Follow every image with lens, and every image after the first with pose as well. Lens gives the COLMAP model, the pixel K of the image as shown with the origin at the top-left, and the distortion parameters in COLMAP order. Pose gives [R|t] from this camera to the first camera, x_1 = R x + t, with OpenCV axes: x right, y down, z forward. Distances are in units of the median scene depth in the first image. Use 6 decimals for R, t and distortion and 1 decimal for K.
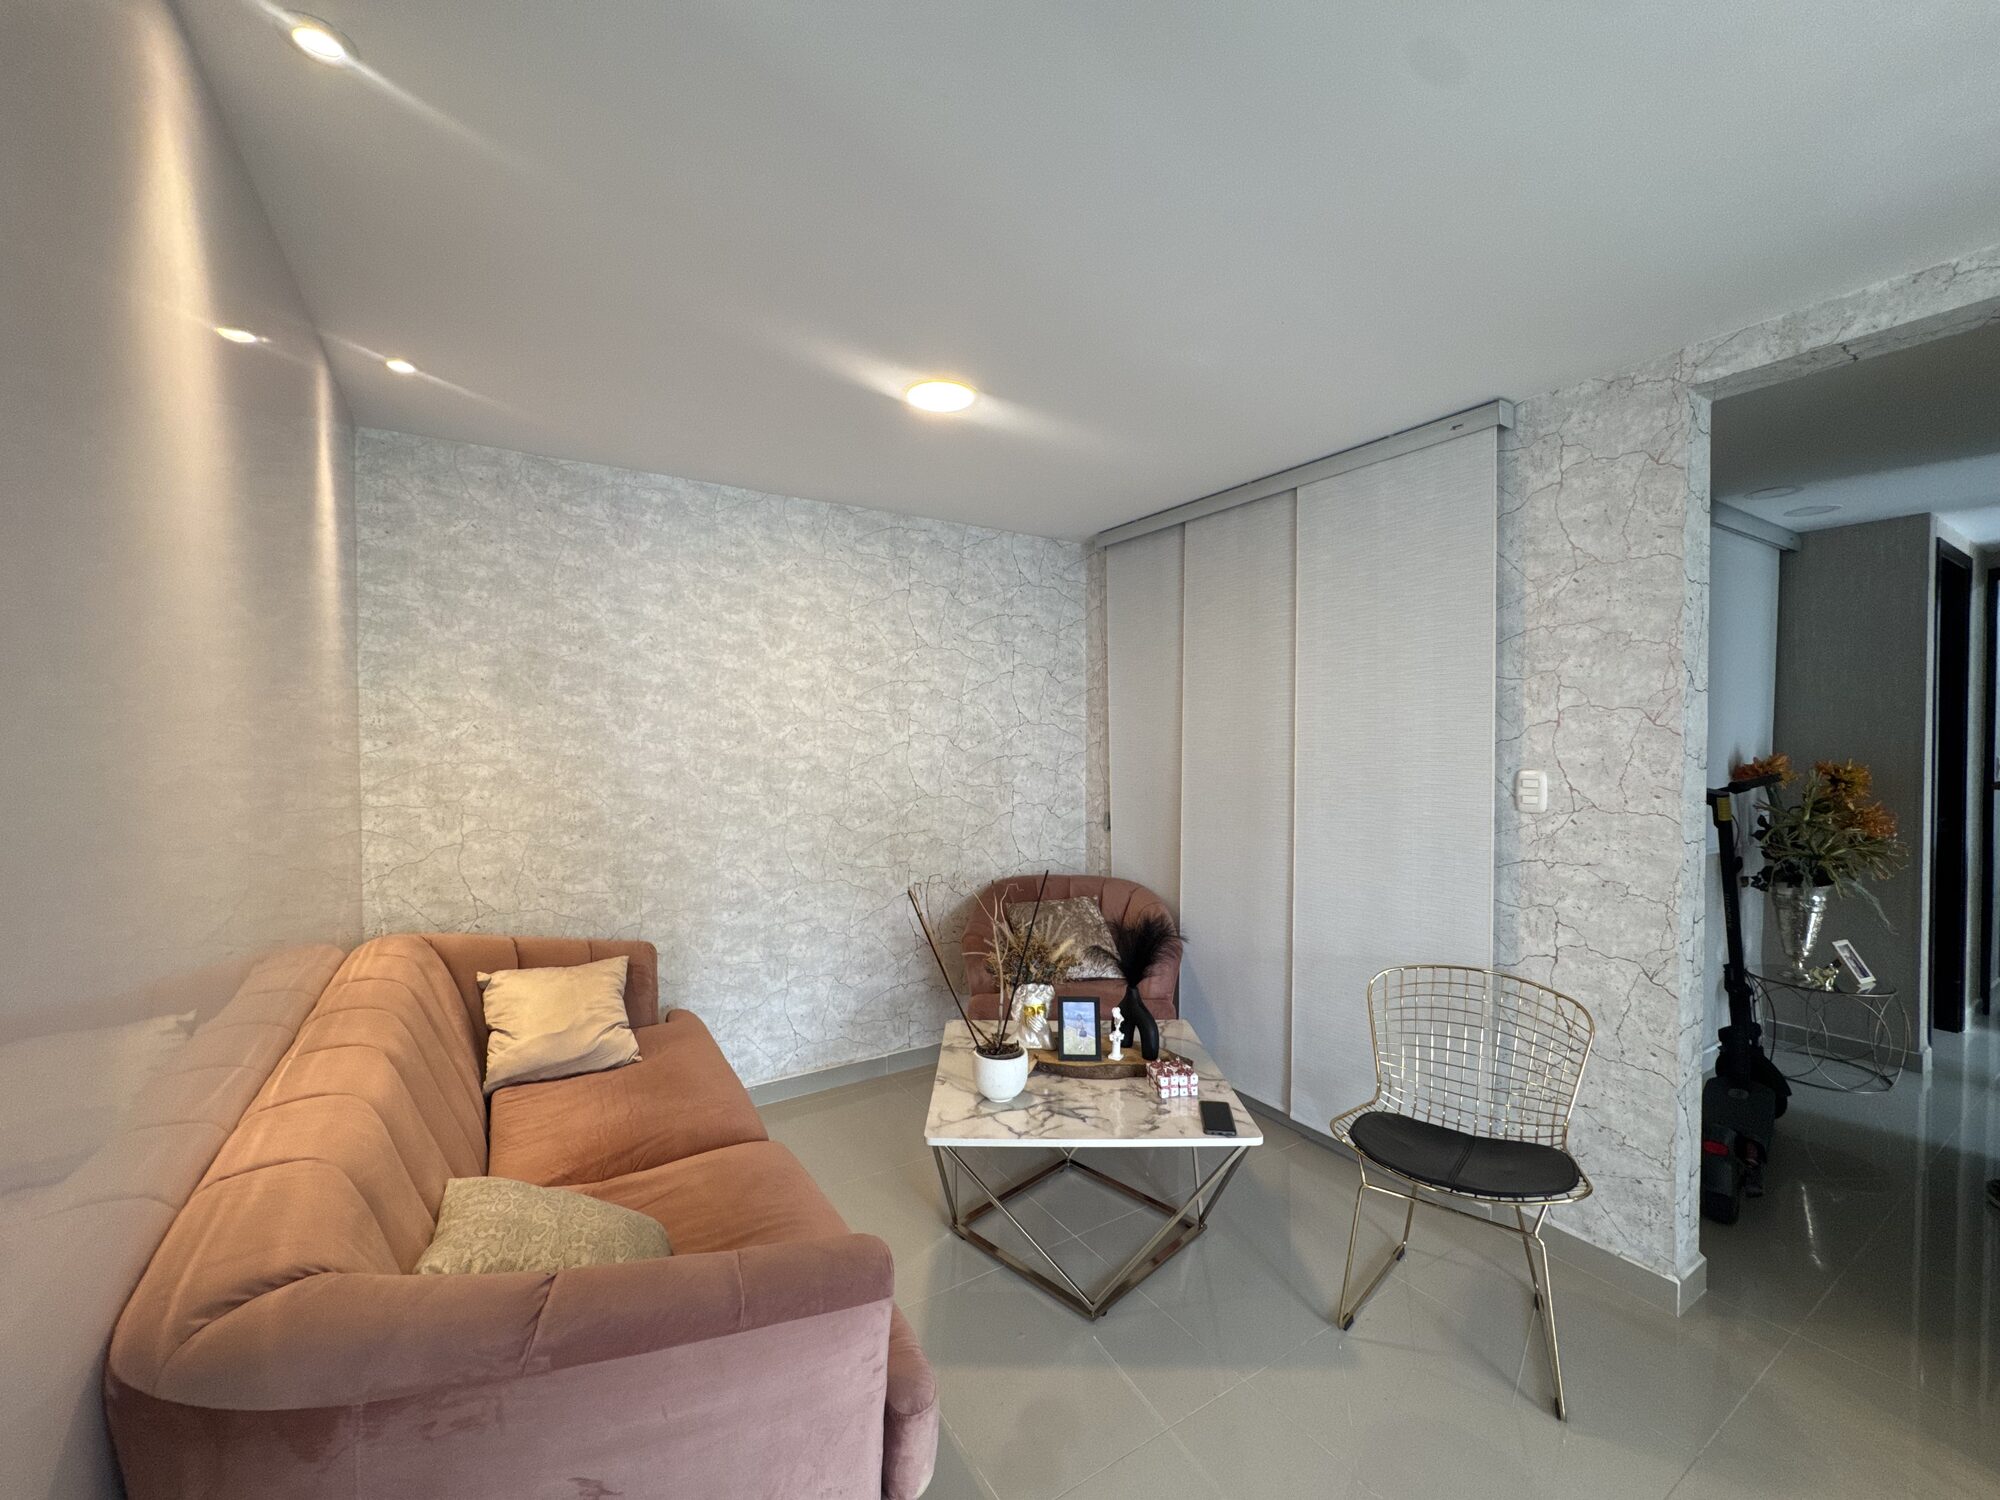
lens RADIAL K [[797.6, 0, 994.7], [0, 797.6, 750.0], [0, 0, 1]] dist [-0.012987, 0.002062]
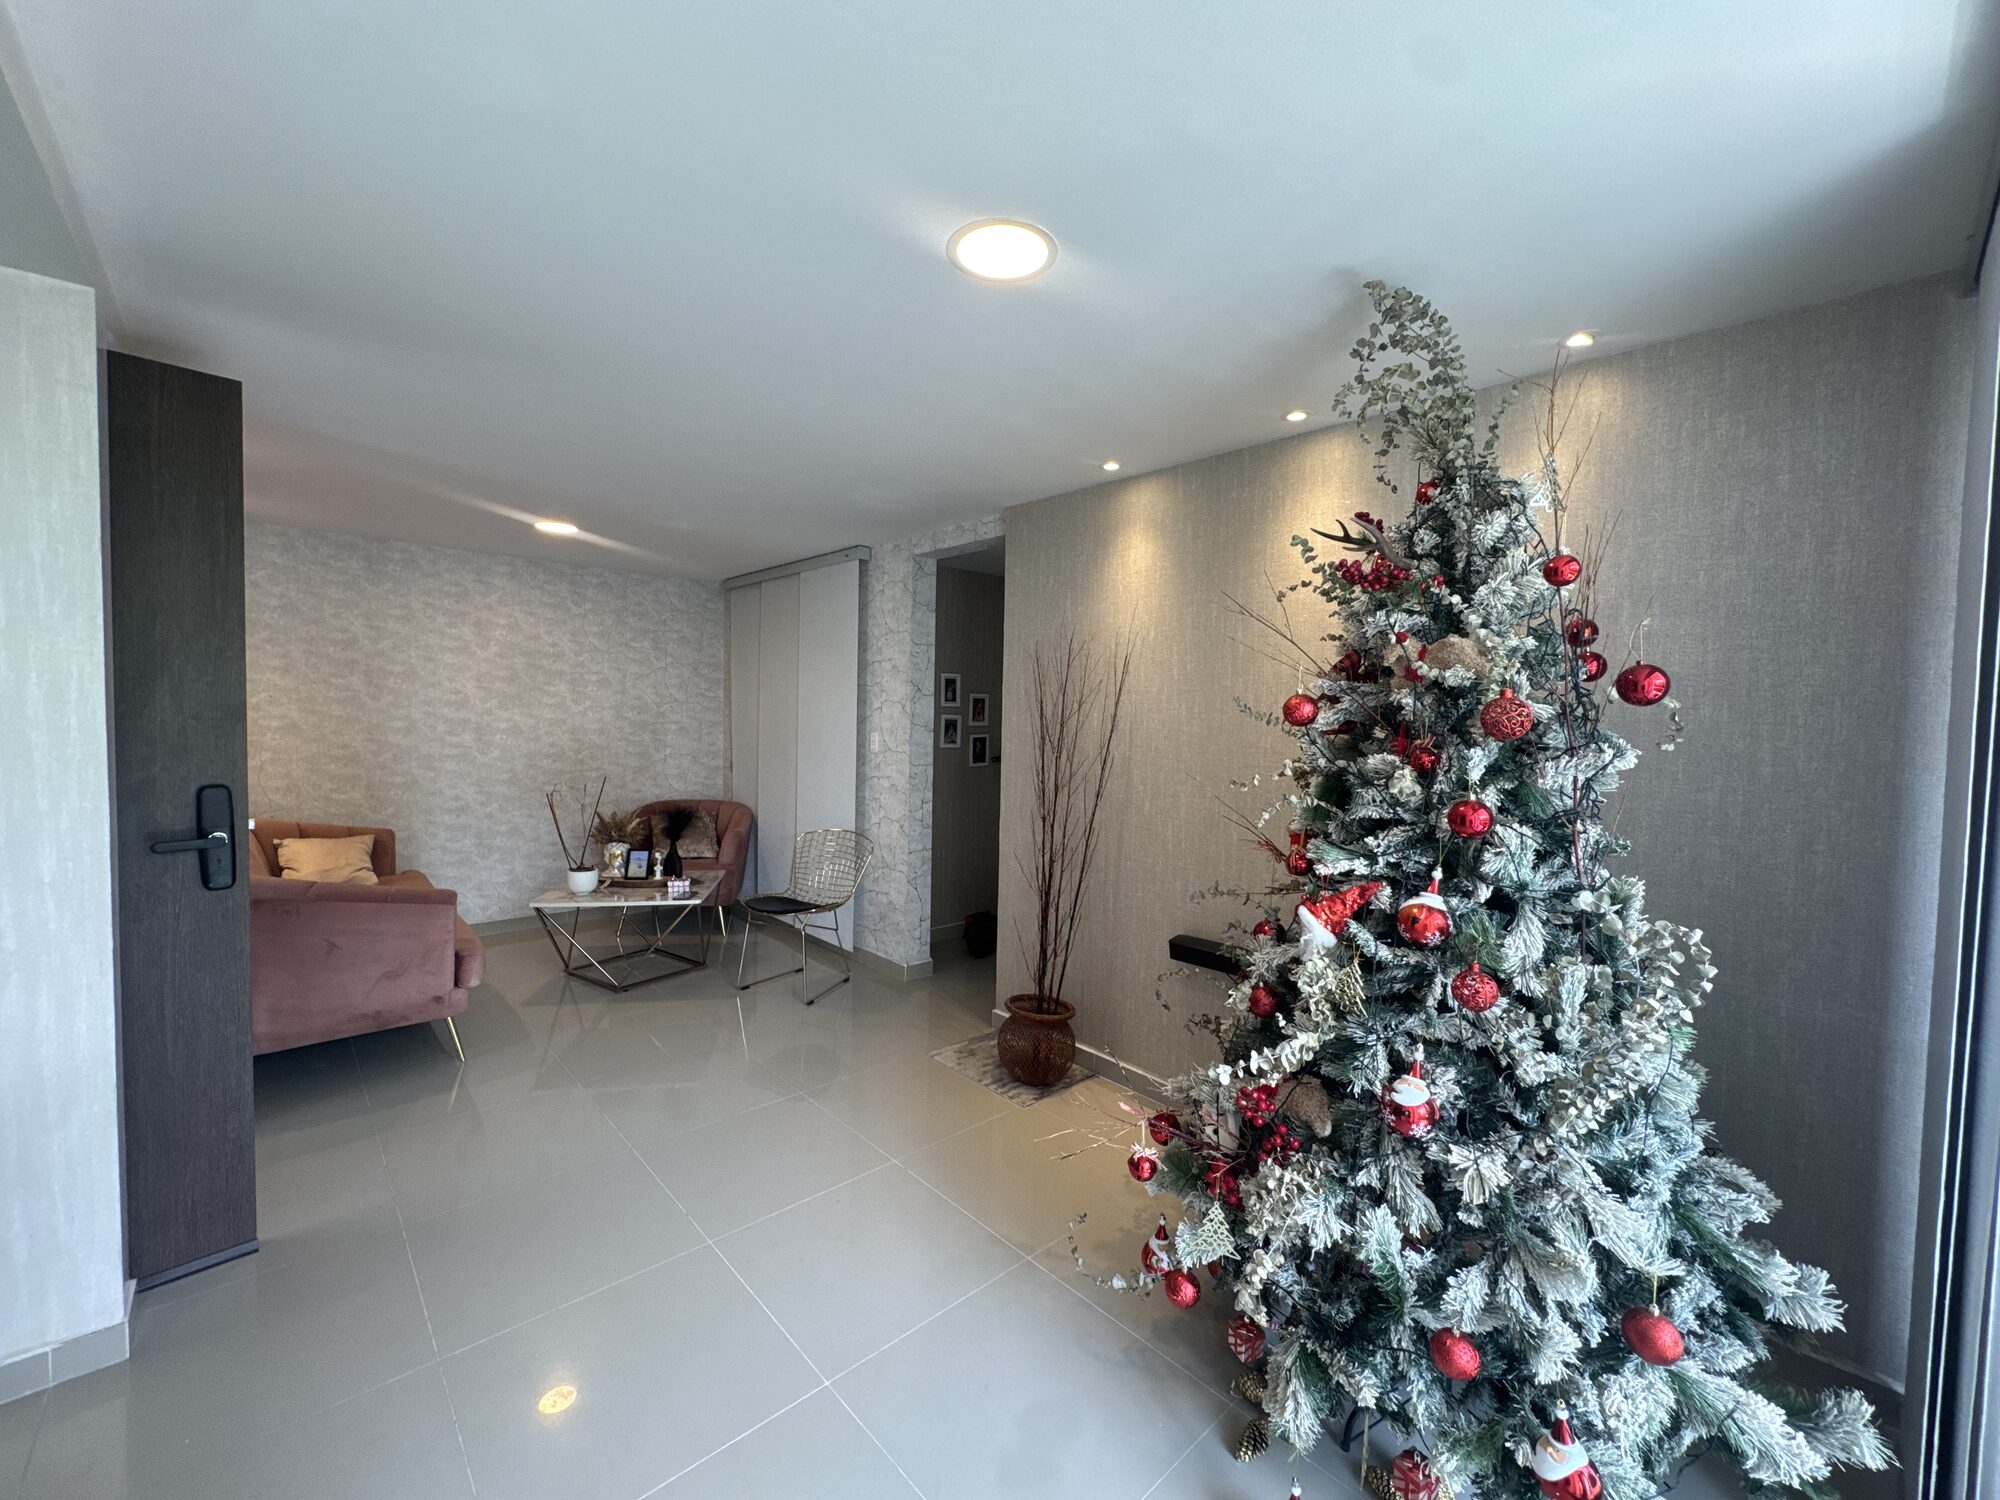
lens RADIAL K [[797.6, 0, 1004.6], [0, 797.6, 750.3], [0, 0, 1]] dist [-0.012987, 0.002062]
pose [[0.981022, 0.013369, 0.193435, 0.463334], [-0.019020, 0.999444, 0.027383, 0.007988], [-0.192961, -0.030542, 0.980731, -0.796622]]
